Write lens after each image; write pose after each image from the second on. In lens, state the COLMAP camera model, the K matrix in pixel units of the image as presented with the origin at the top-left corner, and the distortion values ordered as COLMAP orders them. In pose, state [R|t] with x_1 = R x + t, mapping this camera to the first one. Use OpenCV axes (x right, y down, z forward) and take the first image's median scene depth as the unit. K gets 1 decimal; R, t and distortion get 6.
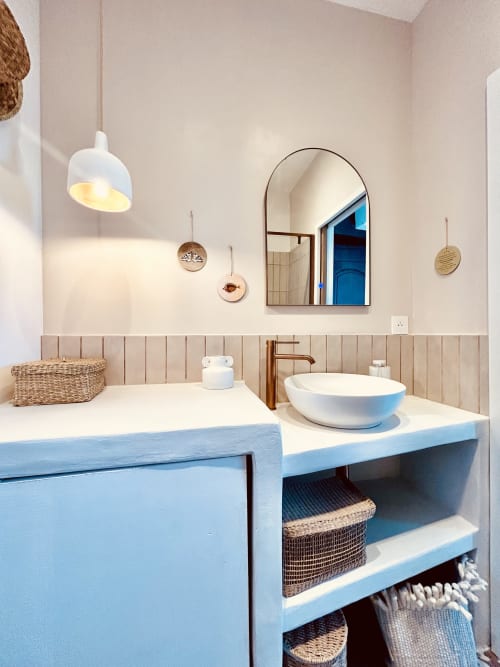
lens RADIAL K [[272.8, 0, 250.0], [0, 272.8, 333.5], [0, 0, 1]] dist [-0.008017, -0.000119]
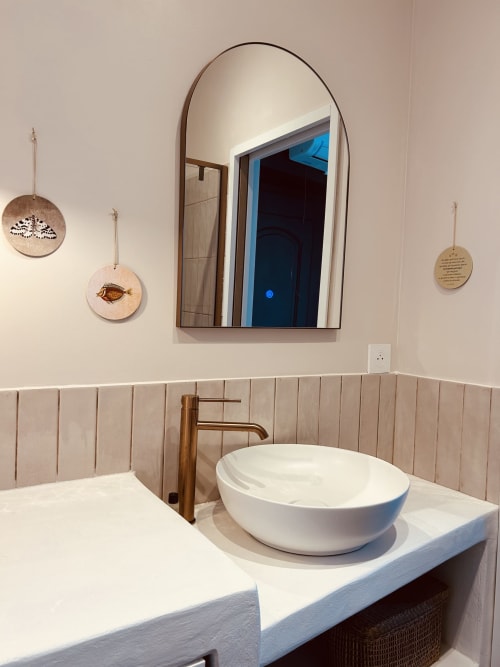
lens RADIAL K [[508.1, 0, 250.0], [0, 508.1, 333.5], [0, 0, 1]] dist [0.030901, -0.011848]
pose [[0.931820, 0.020388, 0.362348, -0.175401], [-0.037774, 0.998446, 0.040962, -0.141176], [-0.360950, -0.051857, 0.931142, 0.016396]]
